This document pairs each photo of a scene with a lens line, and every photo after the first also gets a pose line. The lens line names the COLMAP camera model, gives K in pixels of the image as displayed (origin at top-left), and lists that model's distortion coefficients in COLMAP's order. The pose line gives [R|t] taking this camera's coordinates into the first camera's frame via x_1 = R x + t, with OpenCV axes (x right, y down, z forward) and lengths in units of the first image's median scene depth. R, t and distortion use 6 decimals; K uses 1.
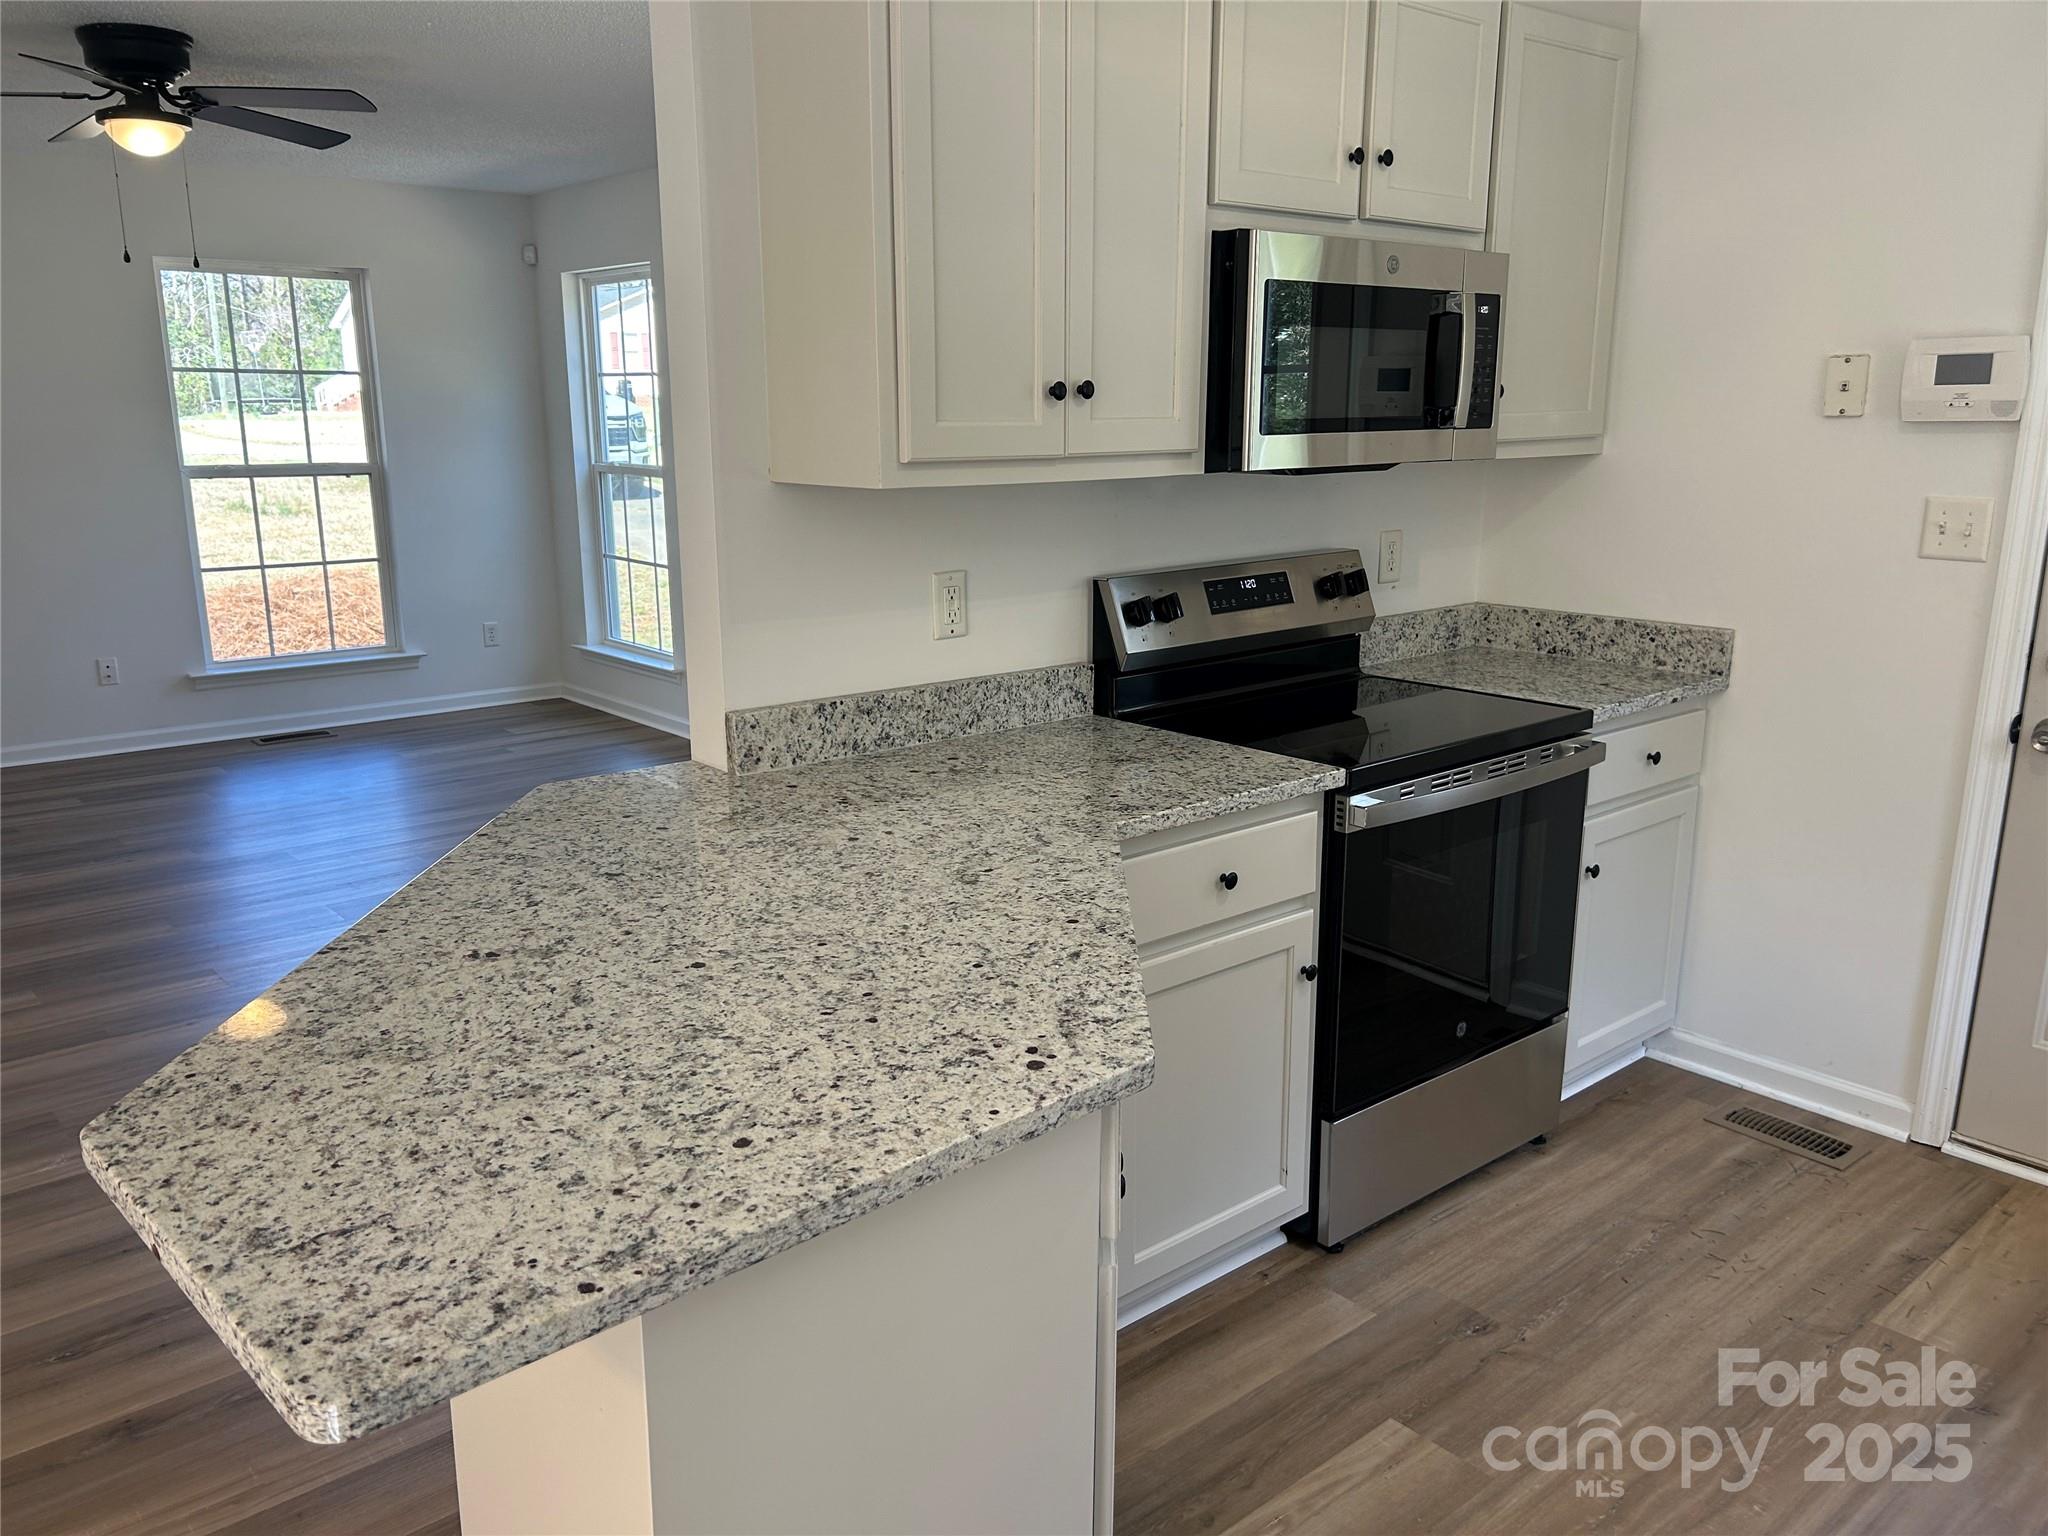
lens RADIAL K [[1544.3, 0, 1018.7], [0, 1544.3, 785.7], [0, 0, 1]] dist [0.058582, -0.073001]
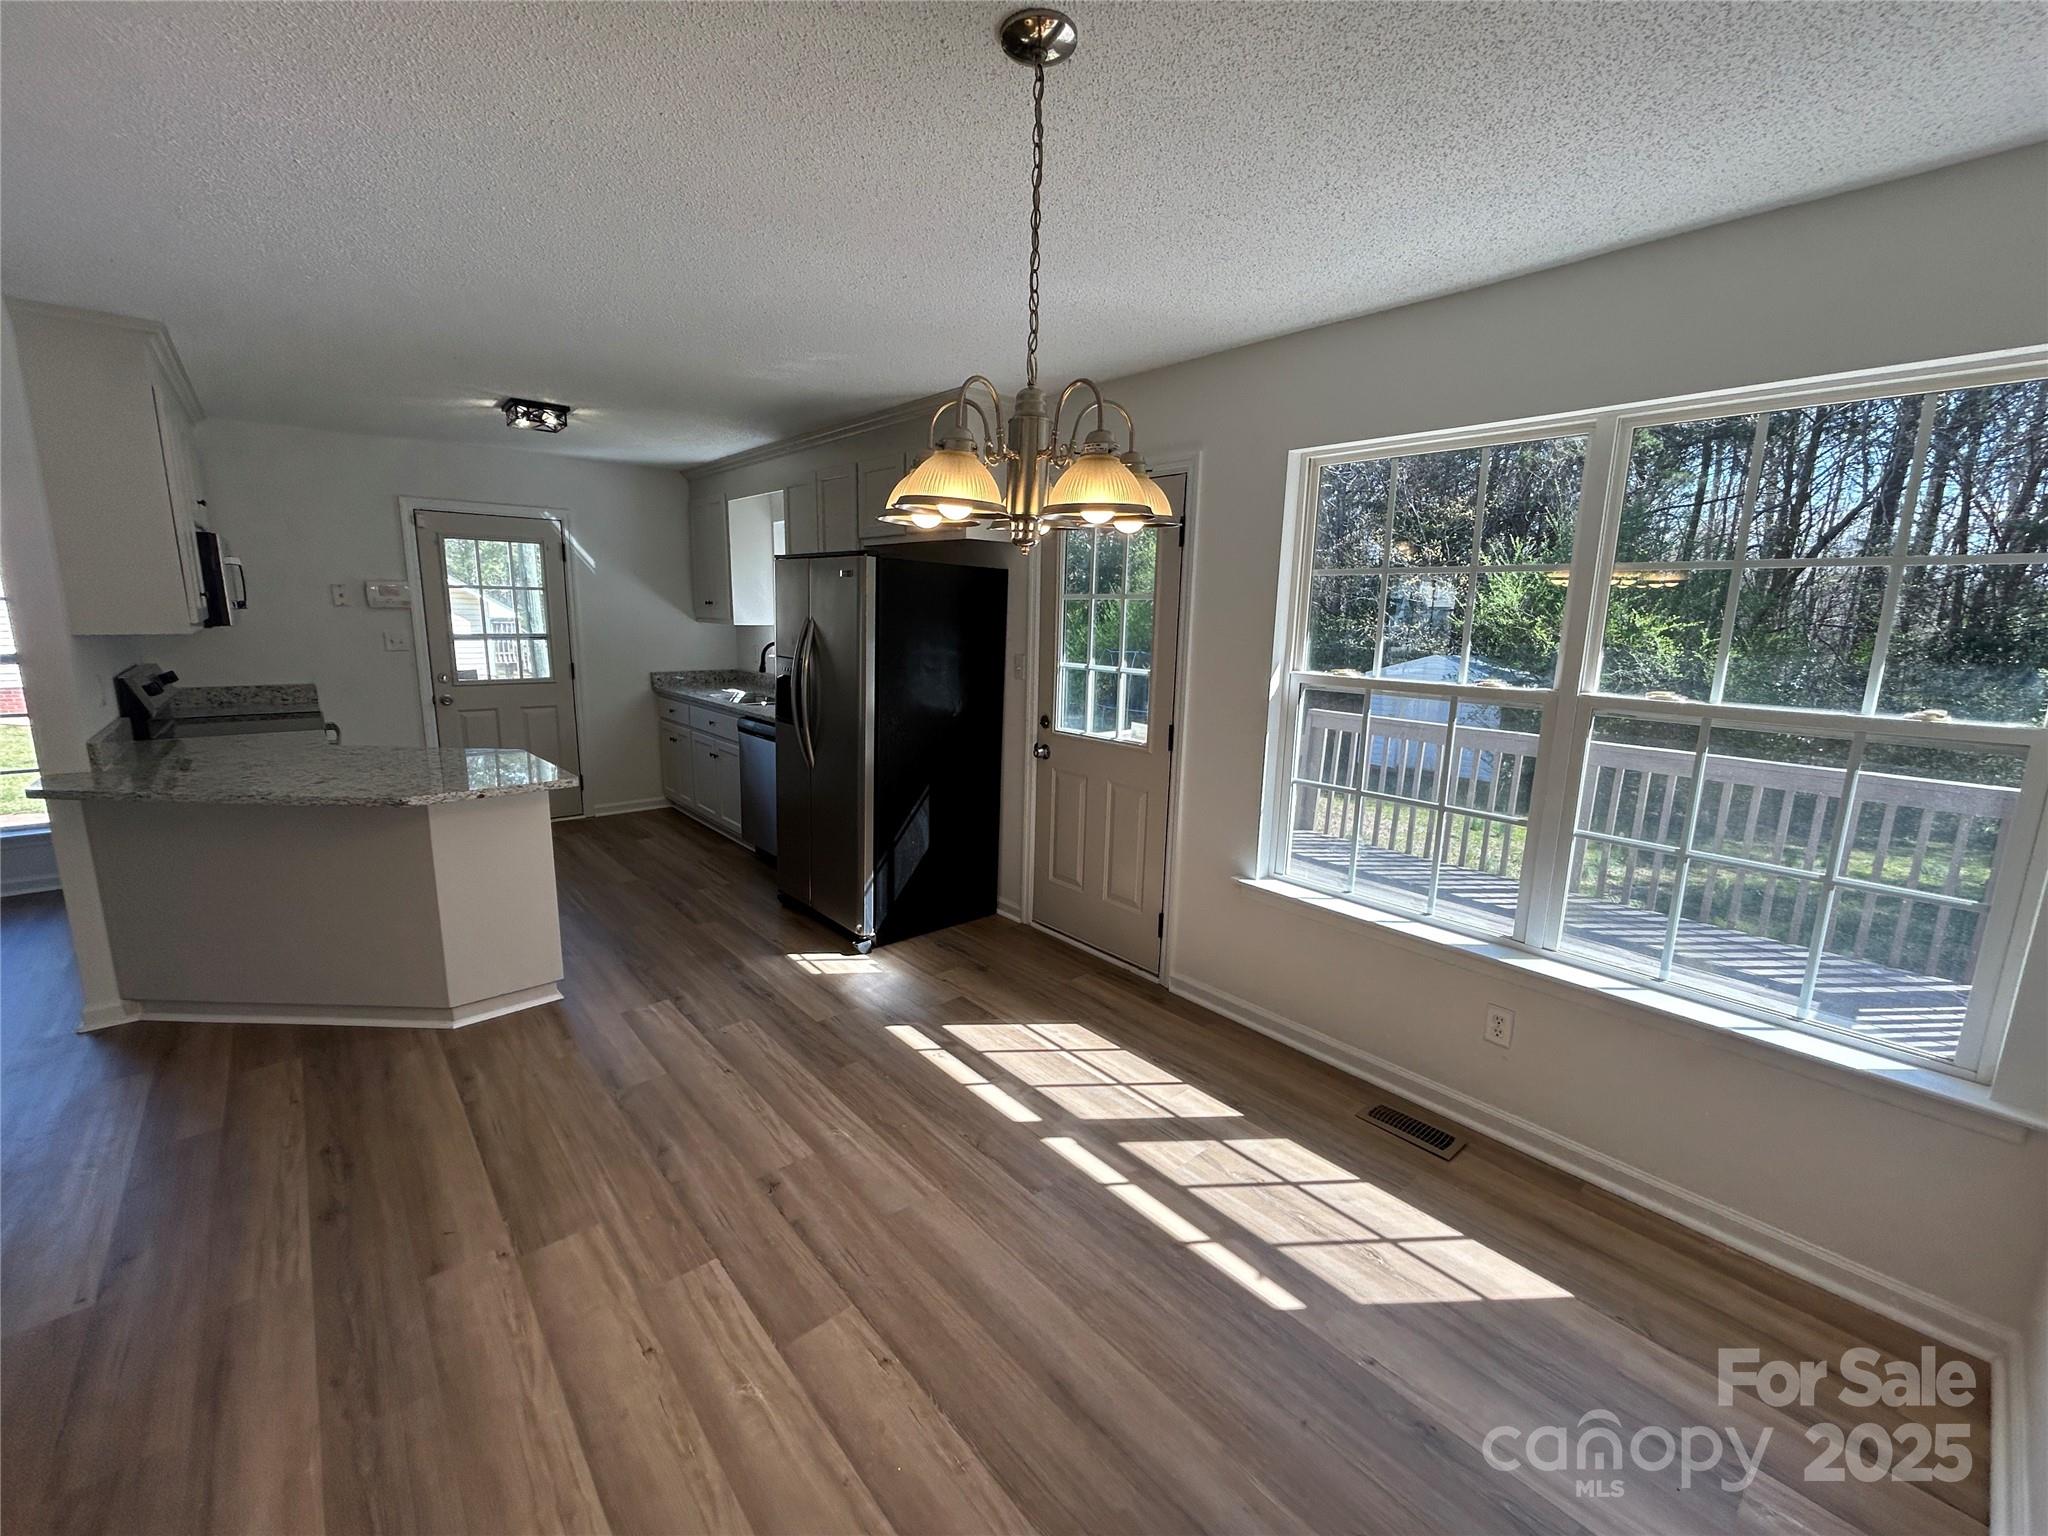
lens RADIAL K [[833.5, 0, 1019.5], [0, 833.5, 767.7], [0, 0, 1]] dist [0.002502, 0.000550]
pose [[-0.006392, -0.188839, 0.981987, -1.184128], [0.221190, 0.957415, 0.185554, 0.048991], [-0.975210, 0.218392, 0.035649, -0.244468]]
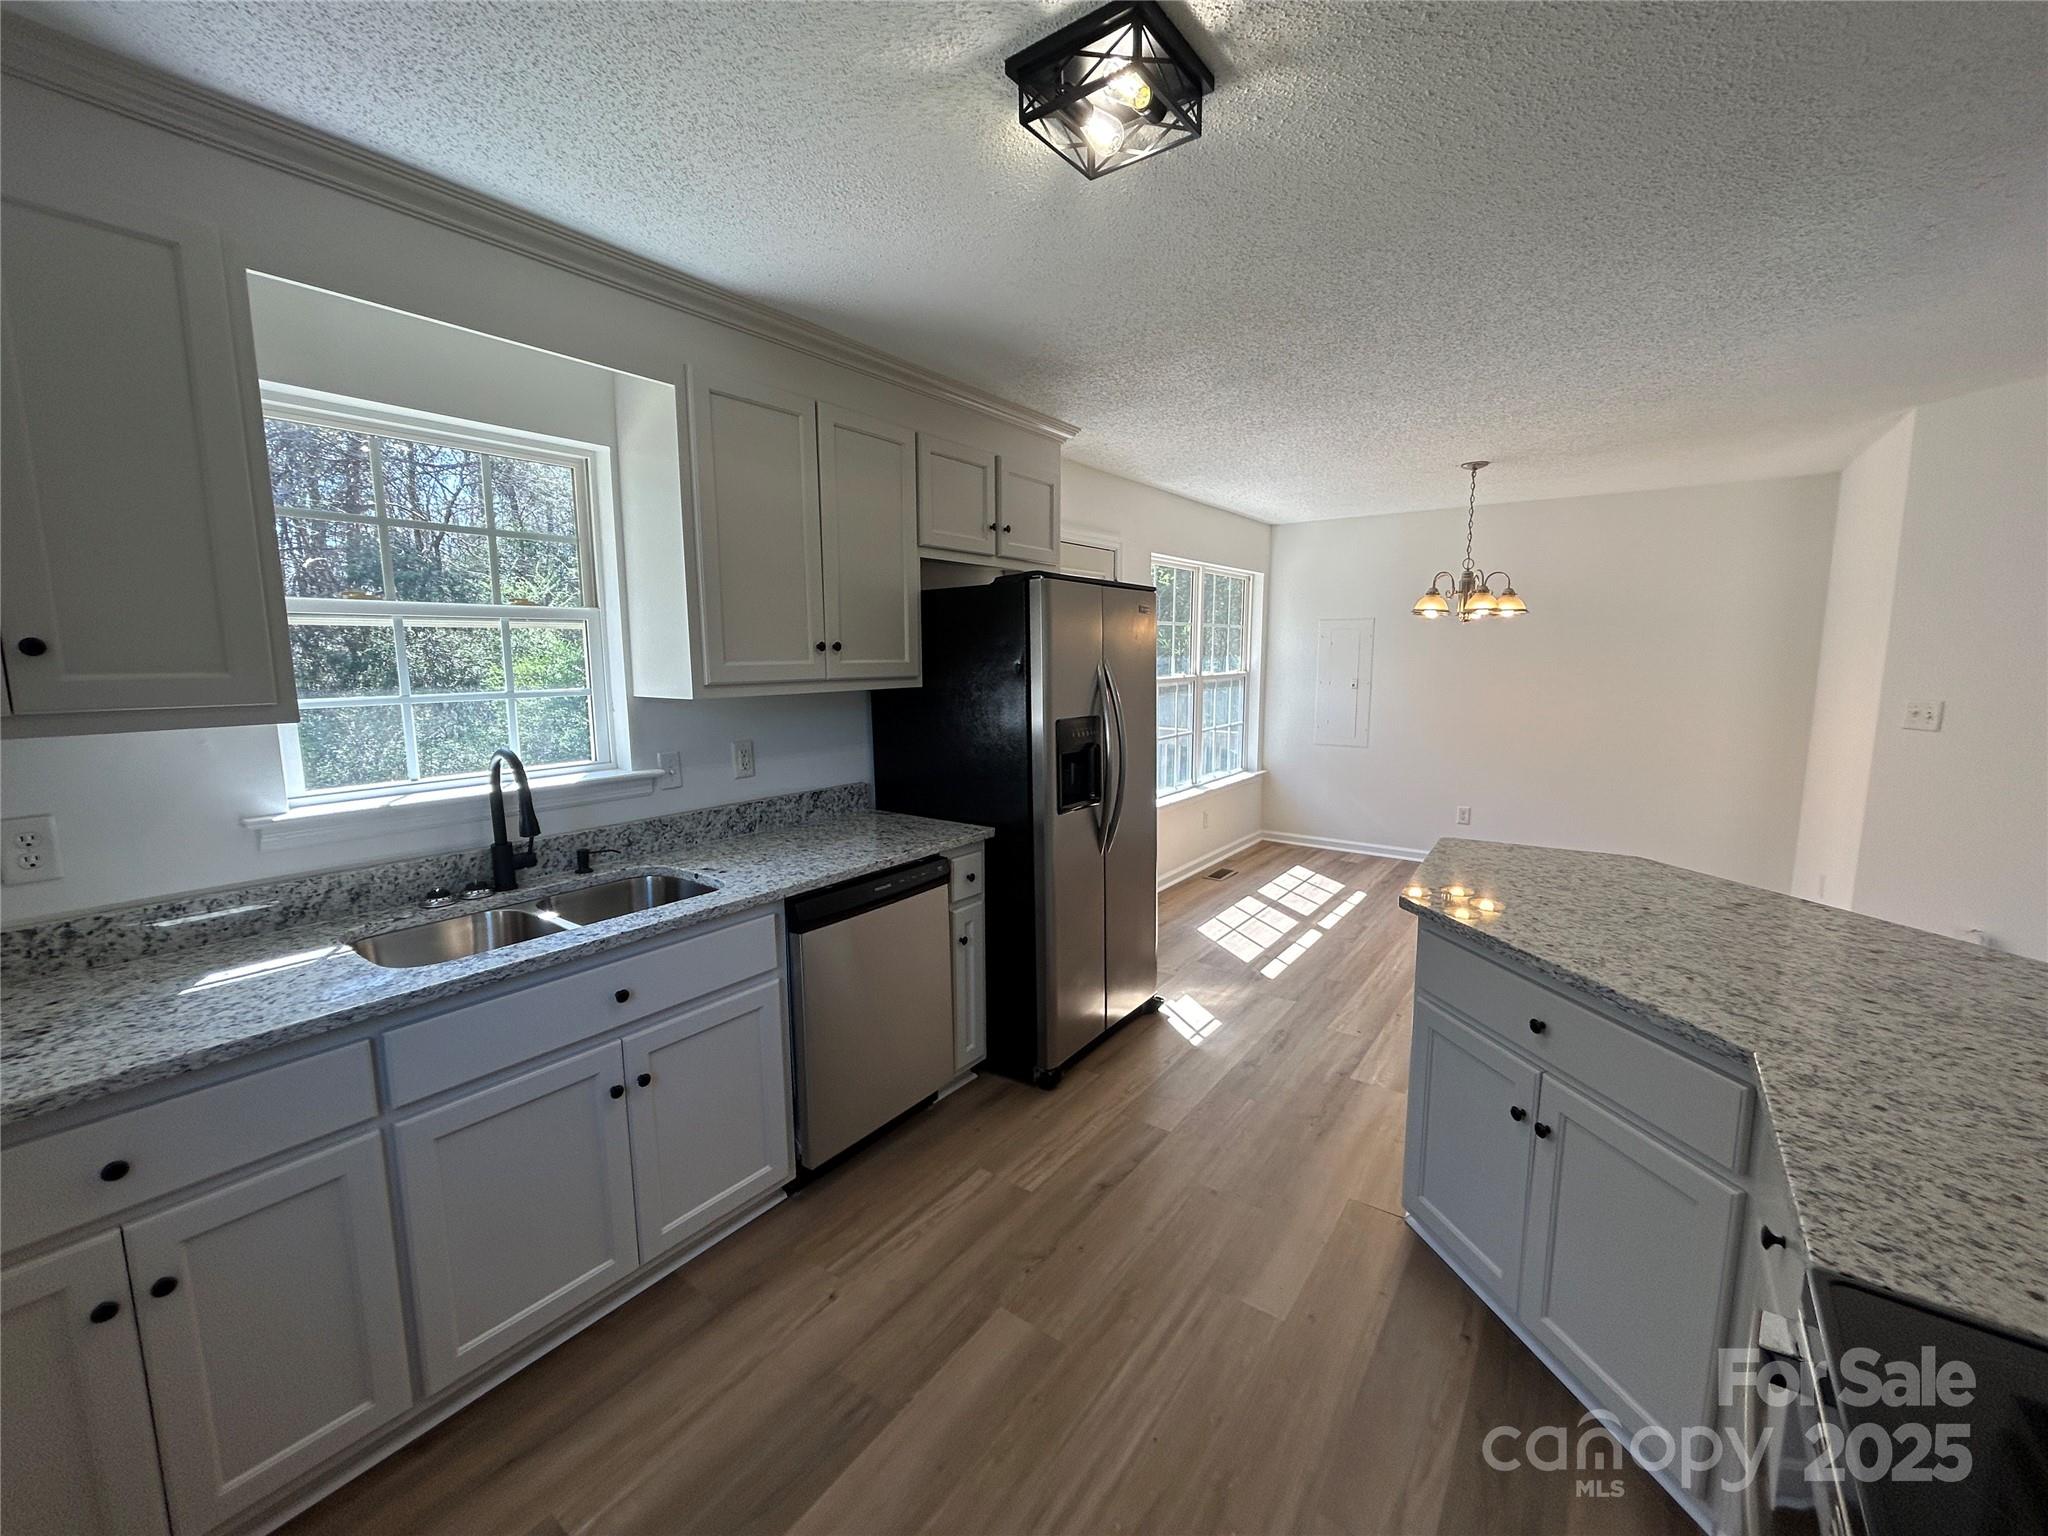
lens RADIAL K [[830.3, 0, 1020.3], [0, 830.3, 765.2], [0, 0, 1]] dist [-0.000033, -0.000444]
pose [[-0.974881, 0.036066, -0.219788, 0.520843], [-0.048319, 0.929054, 0.366774, -0.263933], [0.217423, 0.368181, -0.903974, 1.052867]]
